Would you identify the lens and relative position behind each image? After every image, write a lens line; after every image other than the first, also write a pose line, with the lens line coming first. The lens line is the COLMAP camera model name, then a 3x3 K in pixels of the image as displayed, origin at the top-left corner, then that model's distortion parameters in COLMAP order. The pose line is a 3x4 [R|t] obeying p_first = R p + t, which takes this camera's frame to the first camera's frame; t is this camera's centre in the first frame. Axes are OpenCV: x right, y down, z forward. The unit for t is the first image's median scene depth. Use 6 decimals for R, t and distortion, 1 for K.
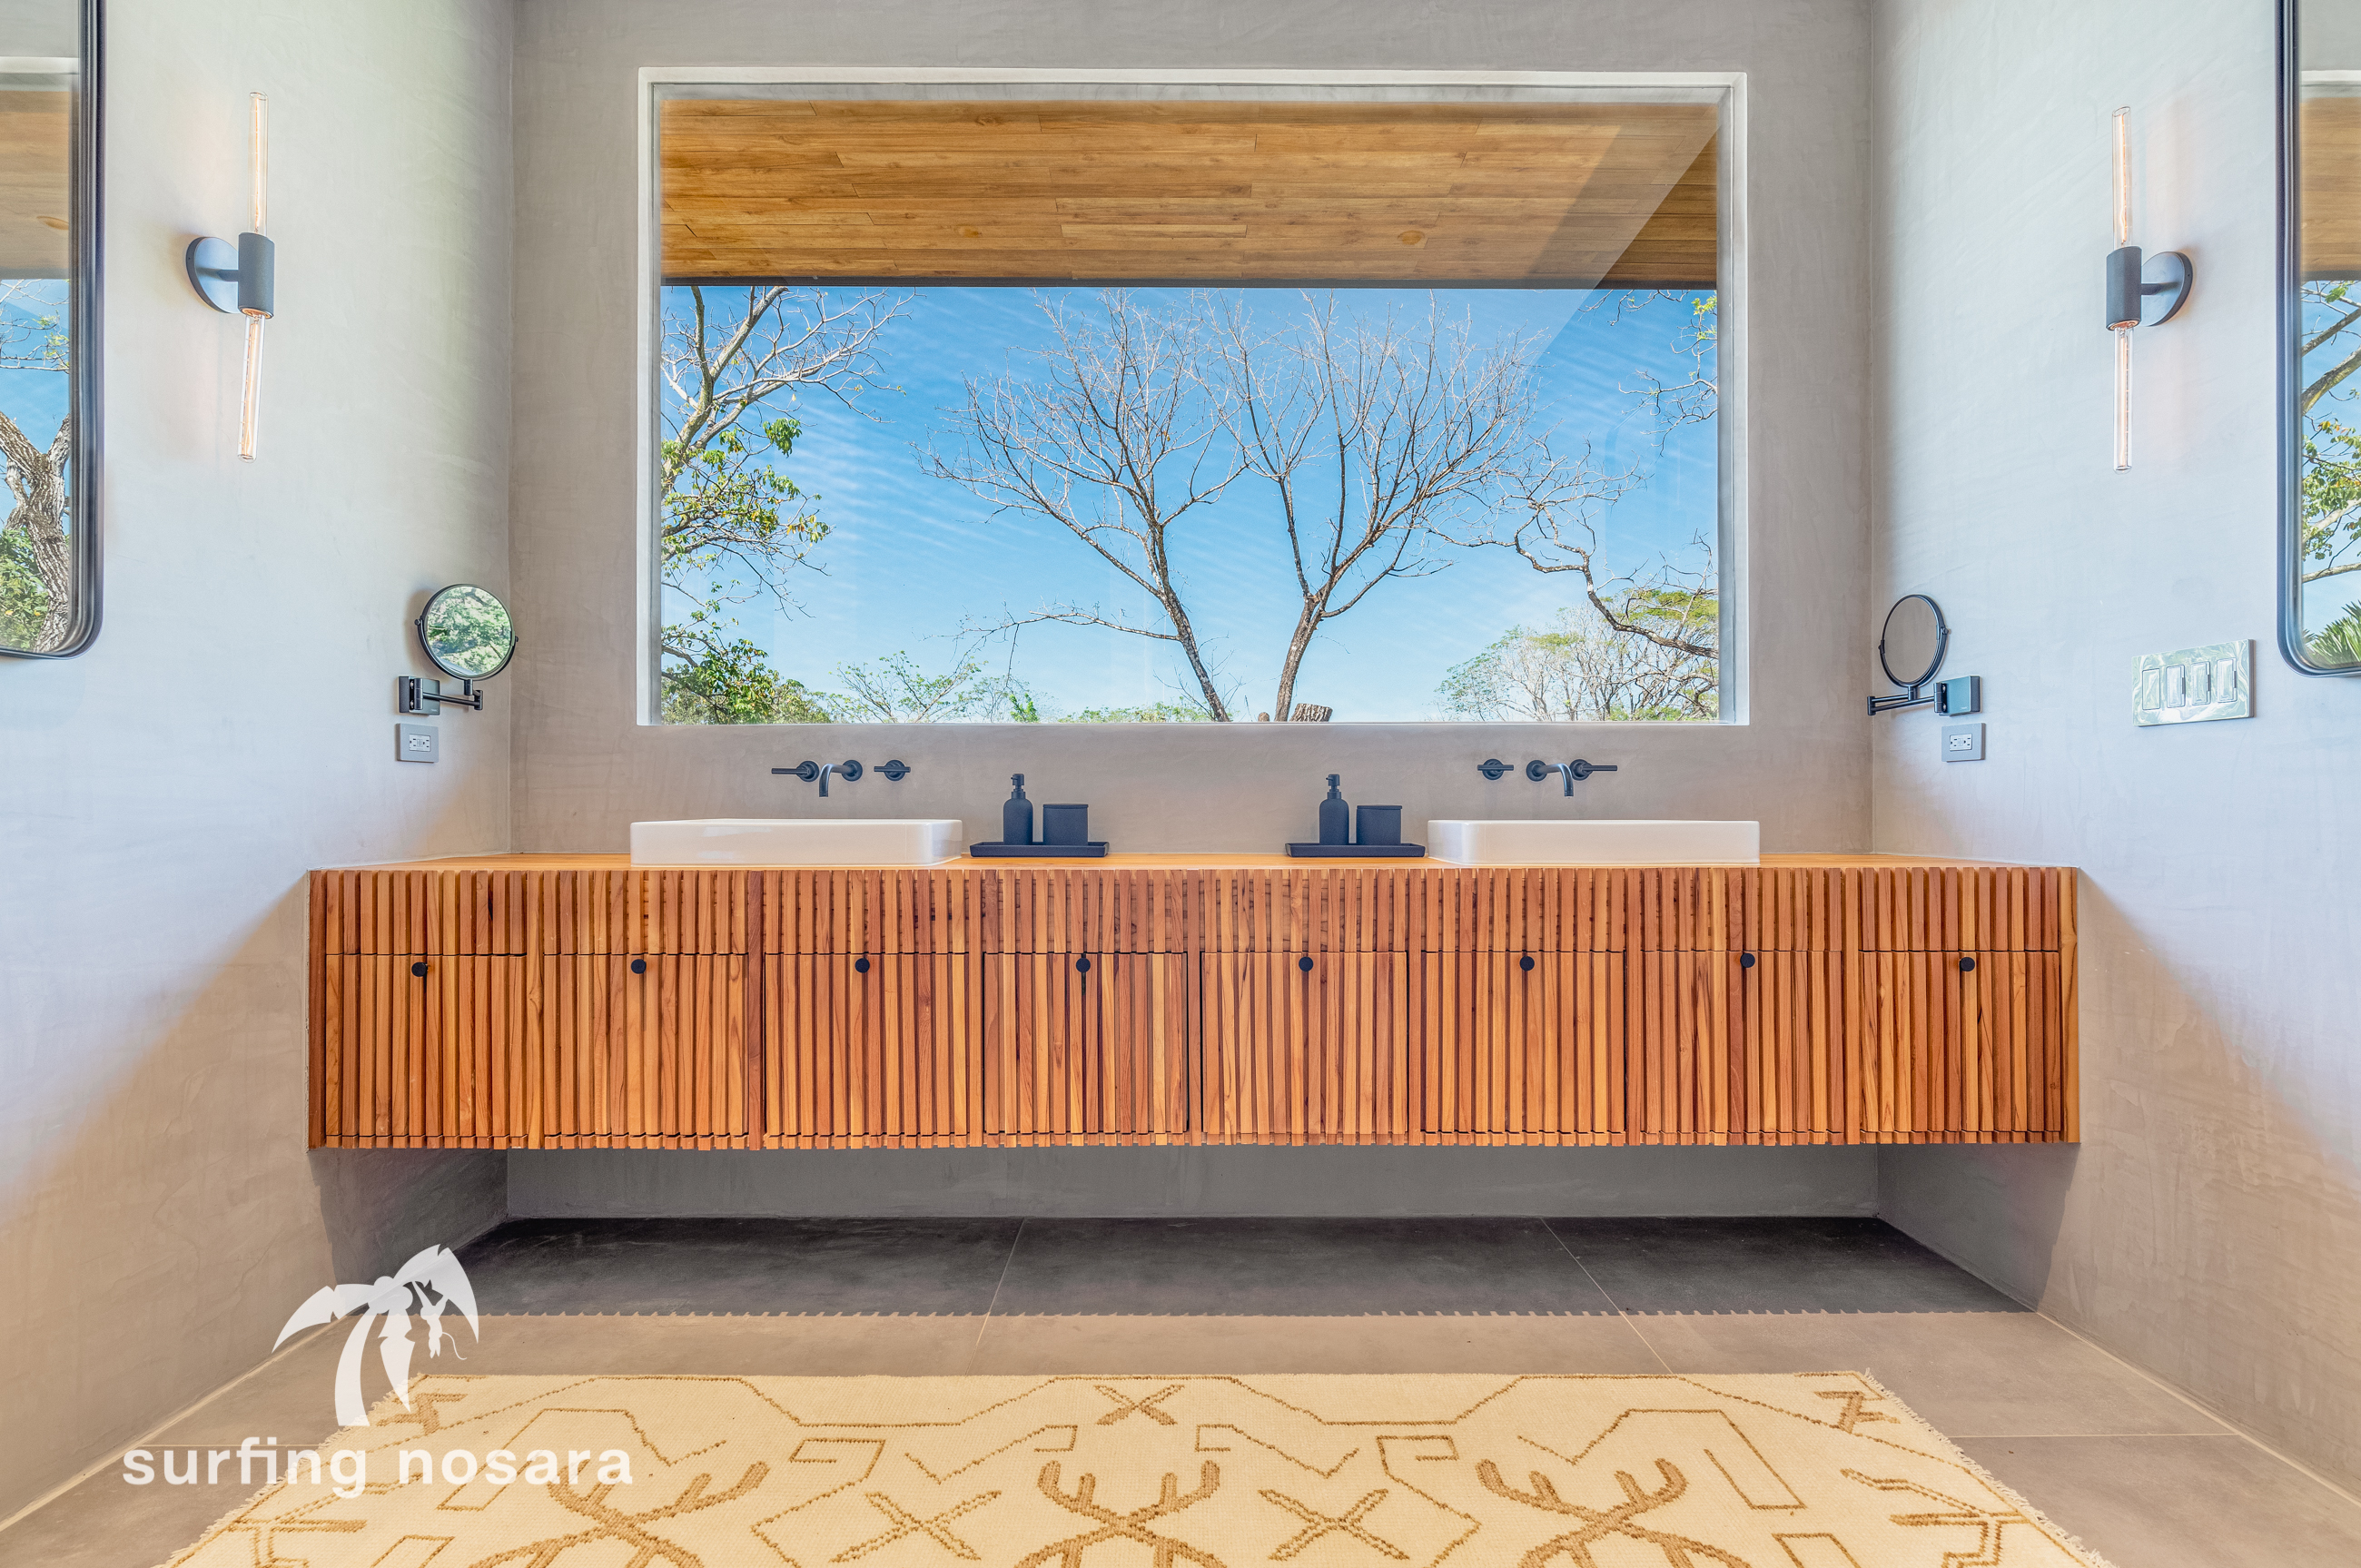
lens RADIAL K [[1178.1, 0, 1192.9], [0, 1178.1, 802.0], [0, 0, 1]] dist [0.000282, -0.000445]
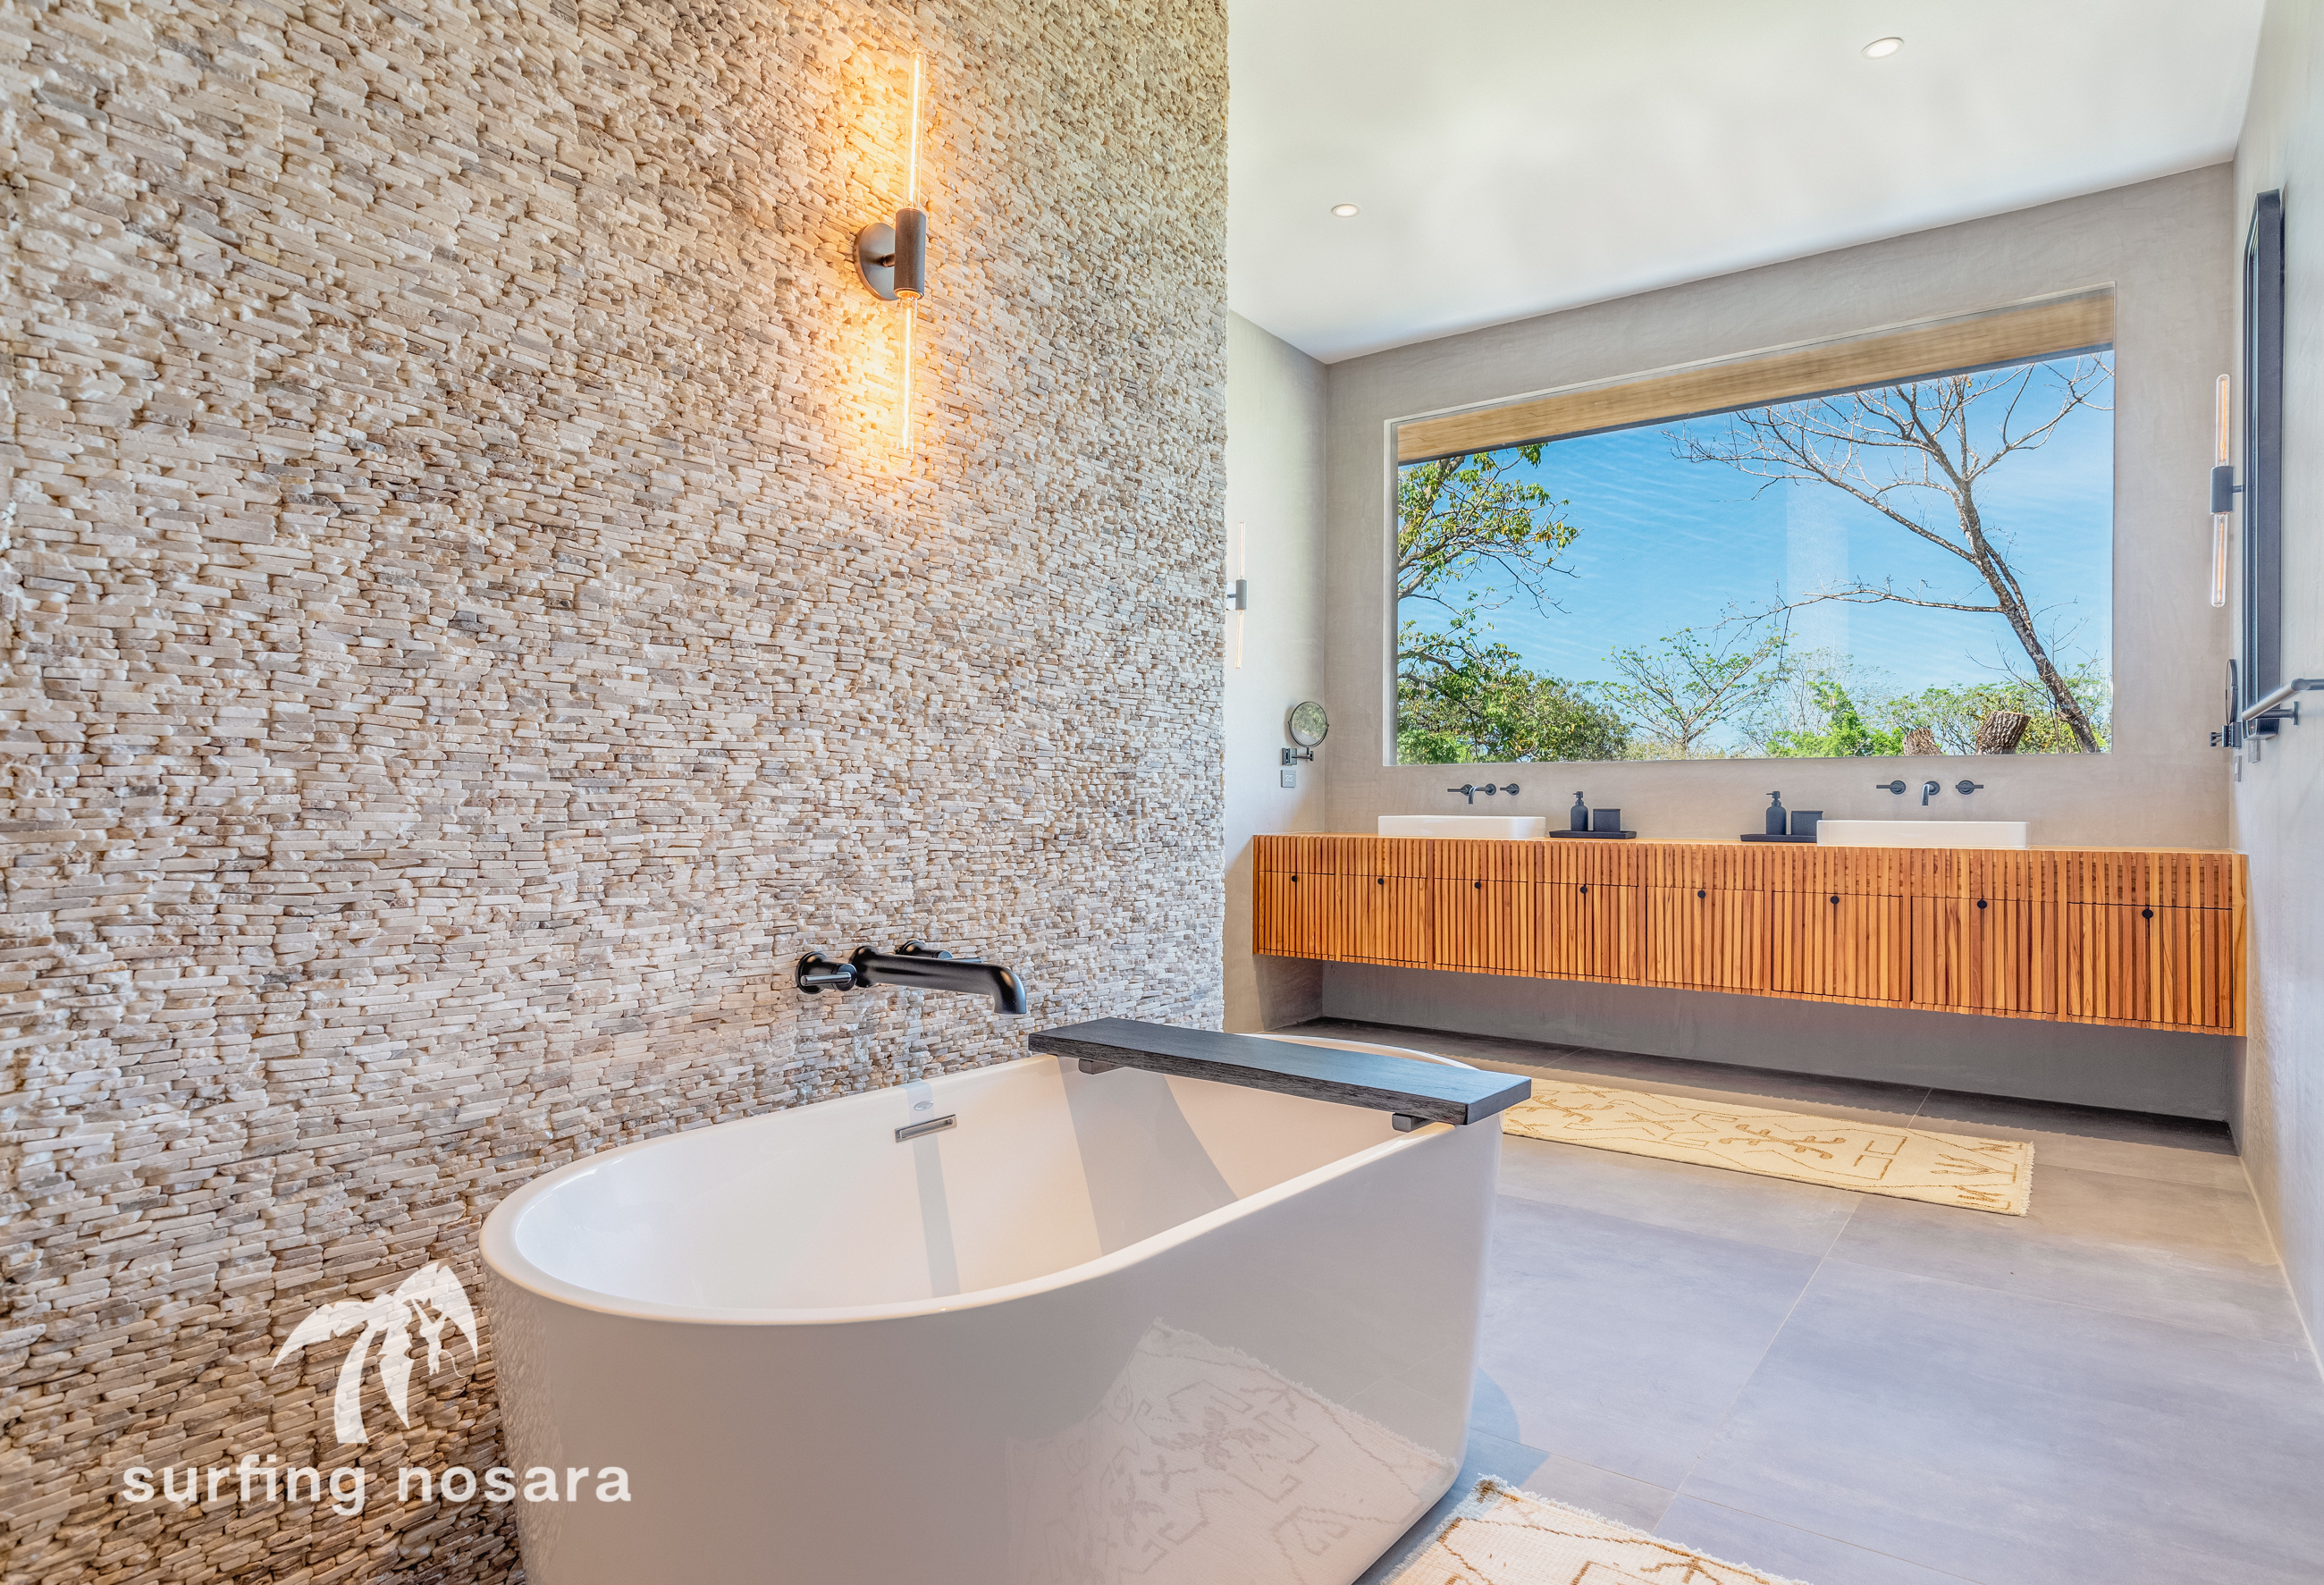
lens RADIAL K [[1327.3, 0, 1162.0], [0, 1327.3, 792.5], [0, 0, 1]] dist [0.001135, 0.000075]
pose [[0.812336, -0.000917, -0.583189, 0.624965], [-0.003609, 0.999972, -0.006598, -0.008374], [0.583179, 0.007465, 0.812309, -1.216210]]
